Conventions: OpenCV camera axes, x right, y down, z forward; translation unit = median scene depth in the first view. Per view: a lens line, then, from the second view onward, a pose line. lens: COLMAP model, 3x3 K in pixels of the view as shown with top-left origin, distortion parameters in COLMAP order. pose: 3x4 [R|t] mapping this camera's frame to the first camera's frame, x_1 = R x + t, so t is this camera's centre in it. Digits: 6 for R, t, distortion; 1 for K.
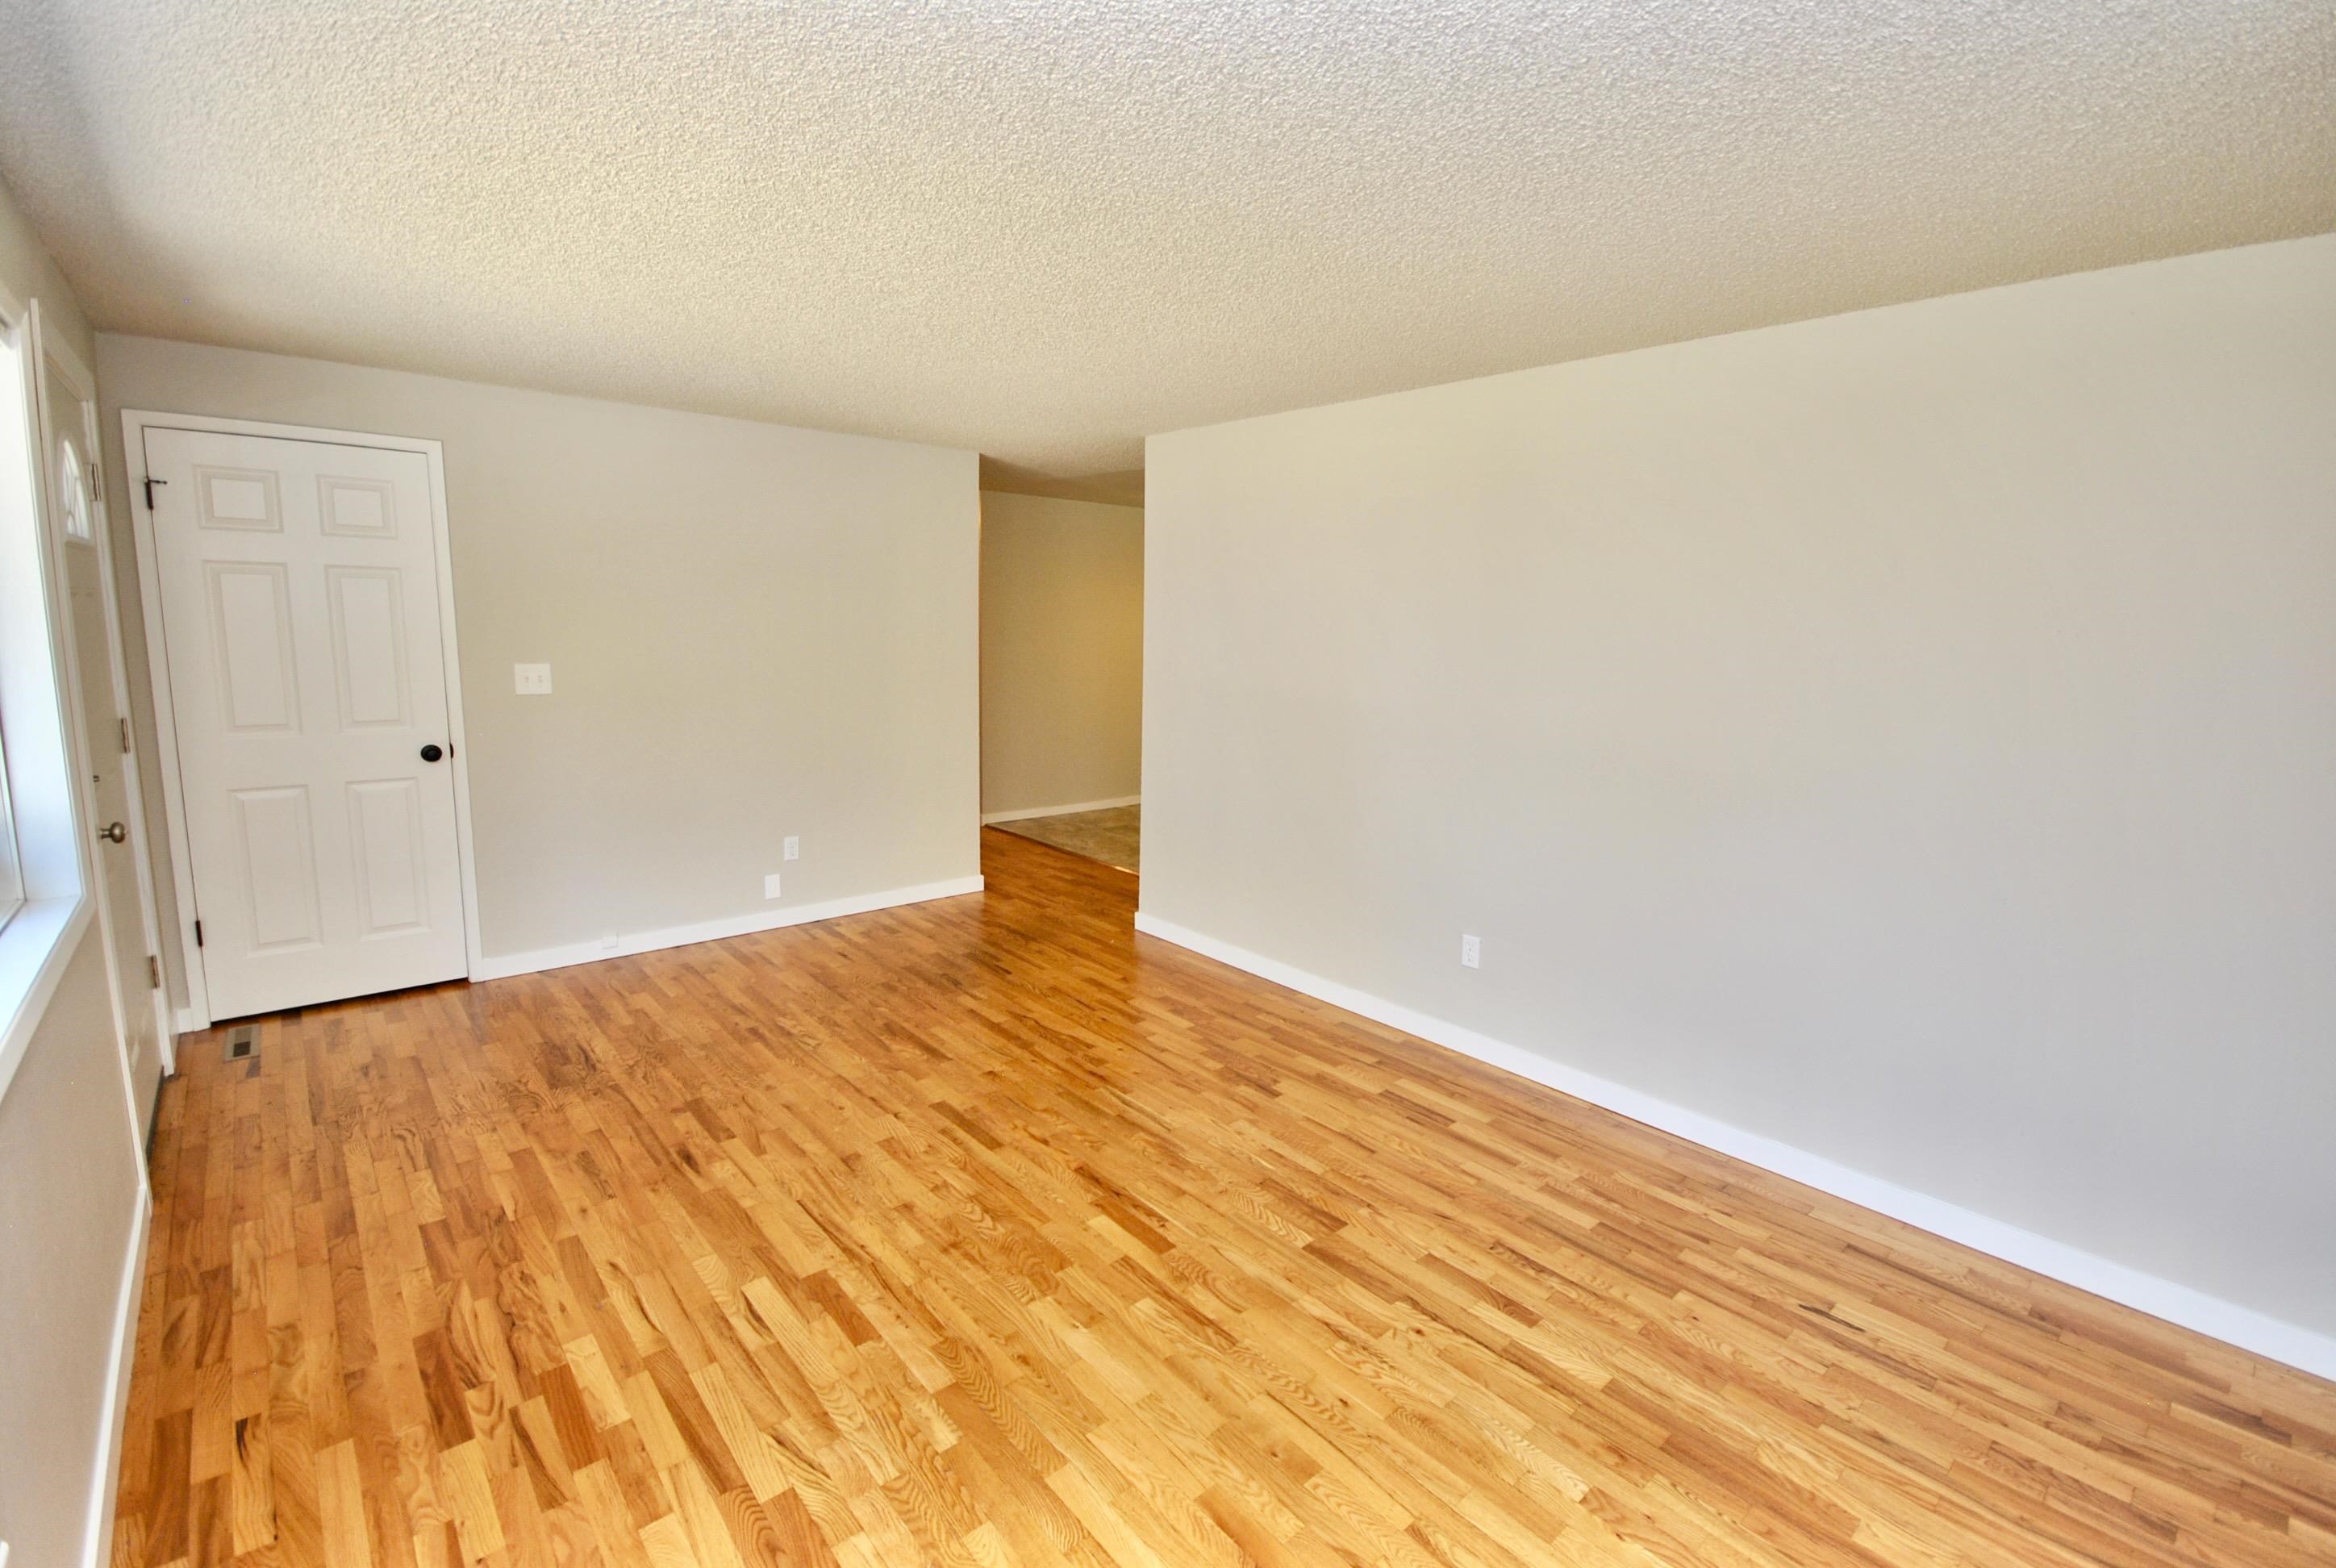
lens RADIAL K [[1022.5, 0, 1189.2], [0, 1022.5, 766.6], [0, 0, 1]] dist [0.013279, -0.015615]
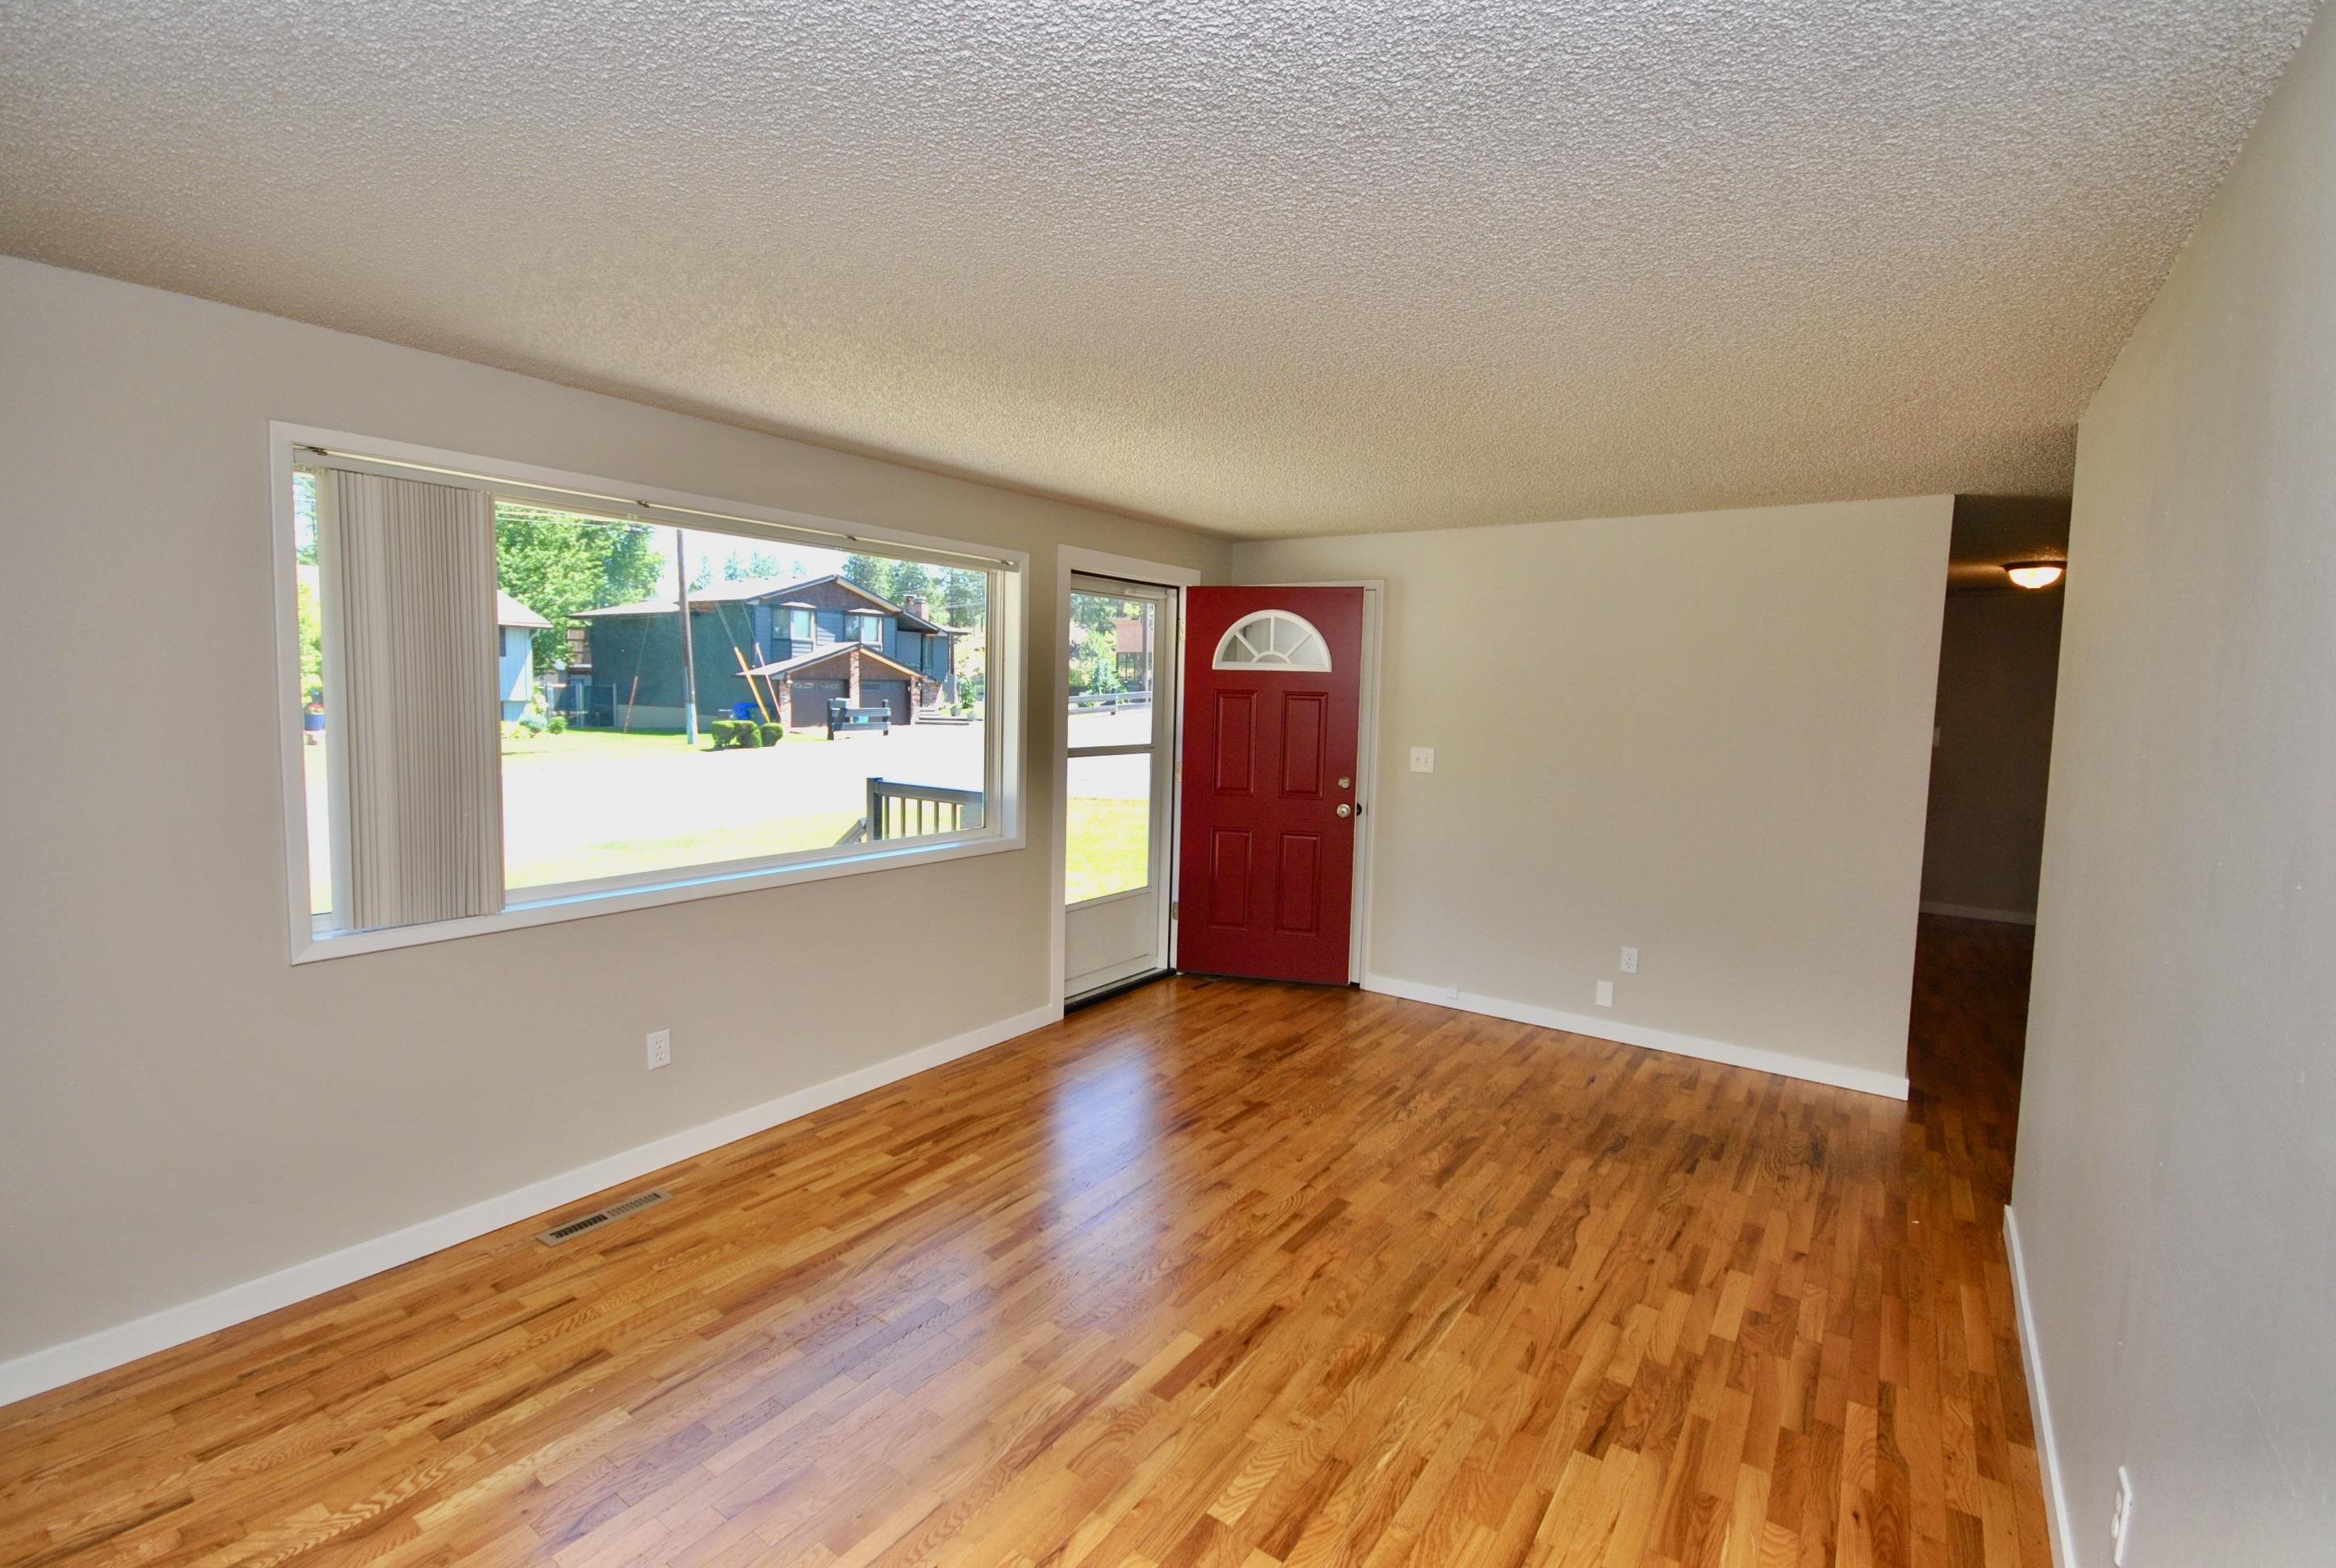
lens RADIAL K [[1030.3, 0, 1186.0], [0, 1030.3, 729.6], [0, 0, 1]] dist [0.003707, -0.006047]
pose [[0.227072, 0.019089, -0.973691, 0.705064], [-0.160405, 0.986886, -0.018060, -0.073644], [0.960577, 0.160286, 0.227157, 0.602923]]
